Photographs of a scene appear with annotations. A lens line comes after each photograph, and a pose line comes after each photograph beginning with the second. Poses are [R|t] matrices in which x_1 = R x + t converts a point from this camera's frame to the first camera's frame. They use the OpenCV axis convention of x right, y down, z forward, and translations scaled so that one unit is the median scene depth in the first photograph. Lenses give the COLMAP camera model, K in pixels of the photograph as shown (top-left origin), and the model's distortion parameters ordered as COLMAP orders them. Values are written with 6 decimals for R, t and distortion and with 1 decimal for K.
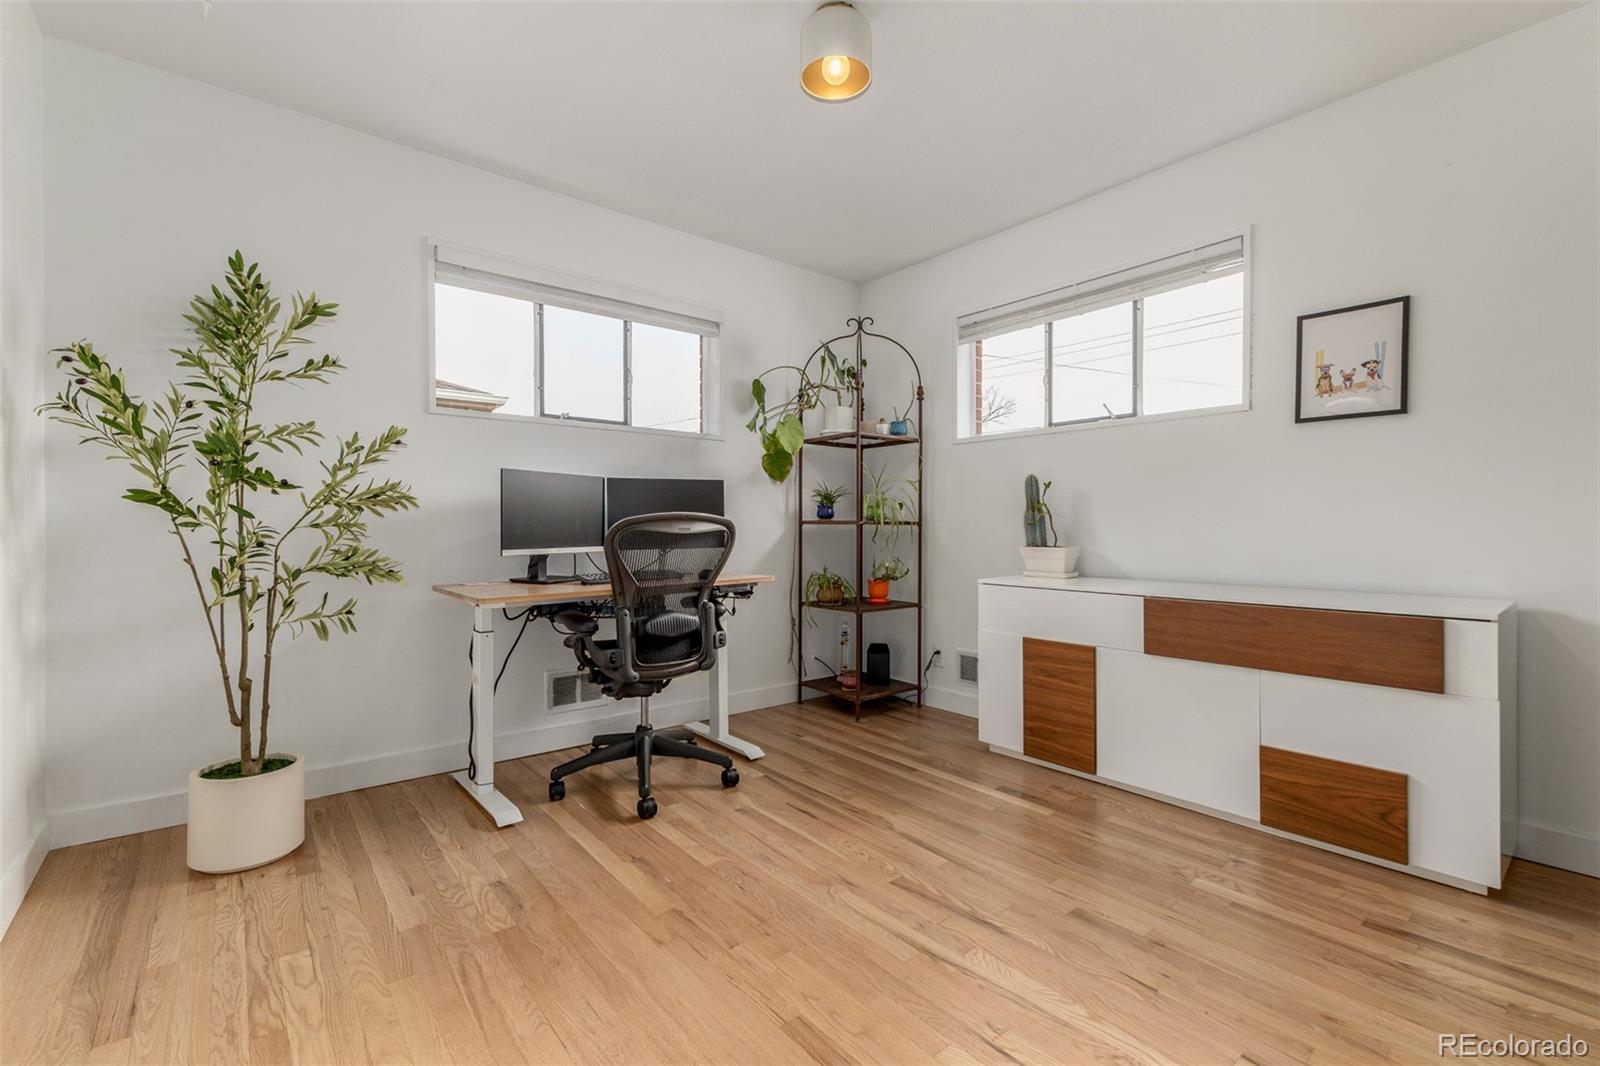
lens RADIAL K [[688.2, 0, 803.2], [0, 688.2, 532.2], [0, 0, 1]] dist [0.011034, -0.005057]
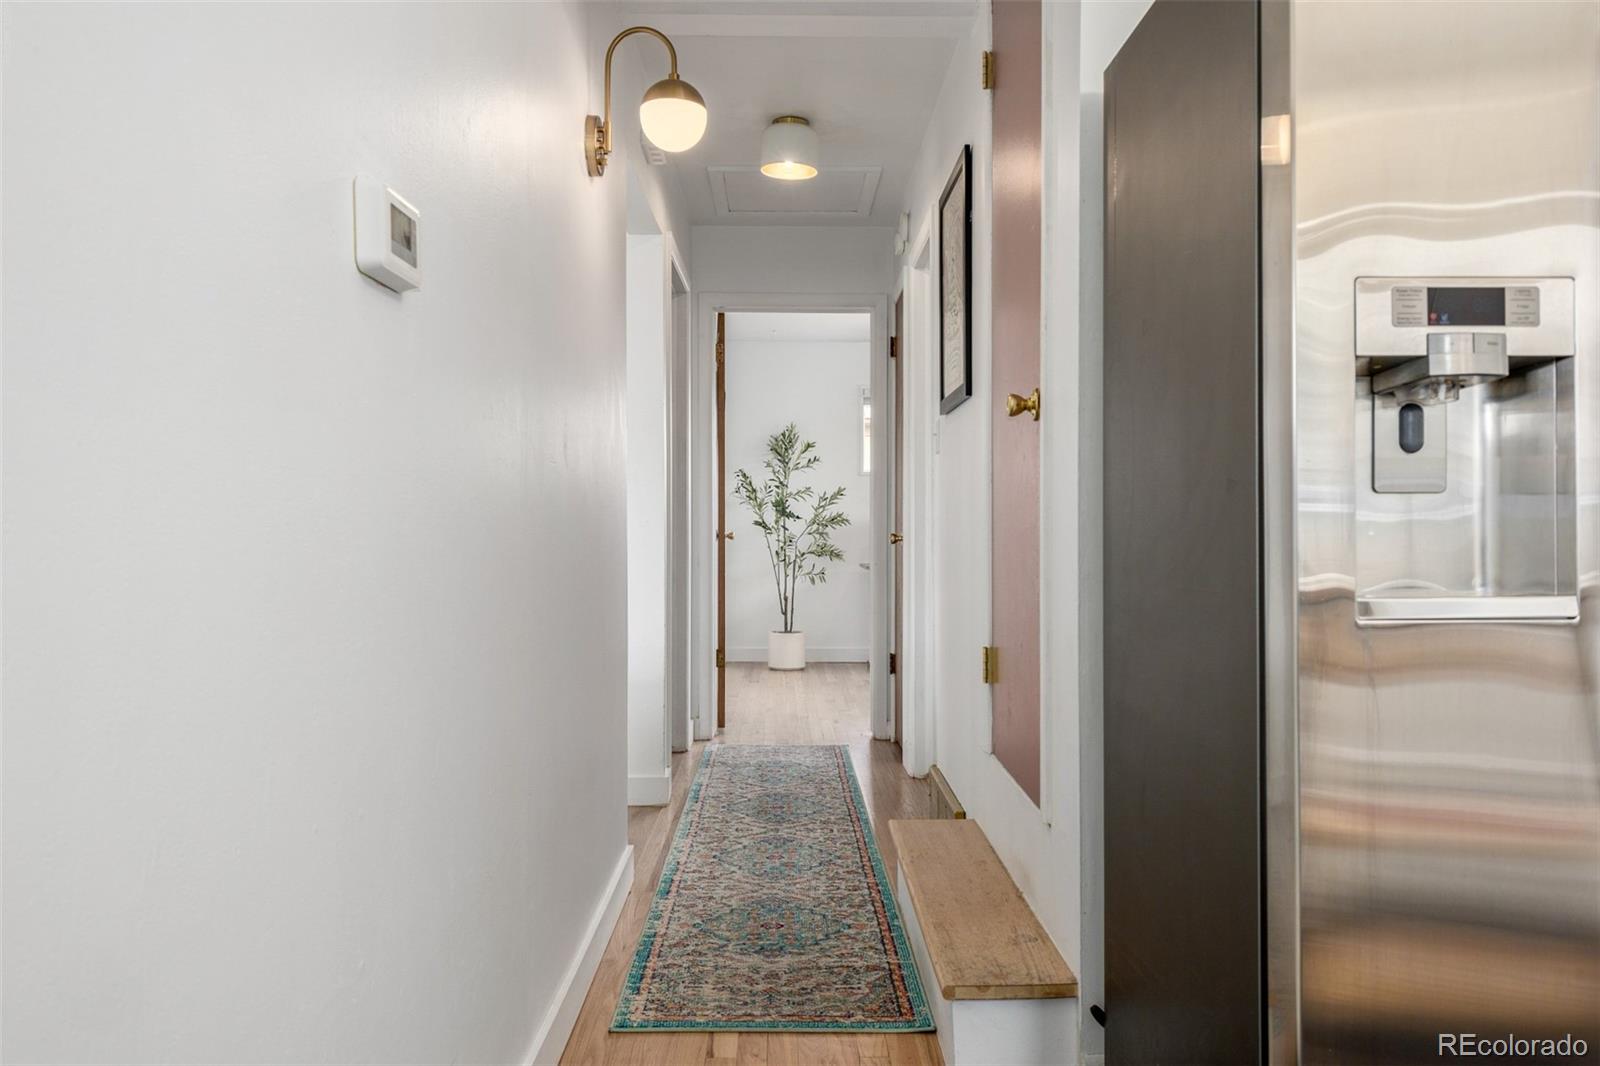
lens RADIAL K [[1183.9, 0, 800.1], [0, 1183.9, 532.0], [0, 0, 1]] dist [-0.000140, 0.000000]
pose [[0.781710, -0.000677, -0.623641, 1.791228], [-0.004401, 0.999969, -0.006602, 0.012036], [0.623626, 0.007906, 0.781683, -2.178679]]
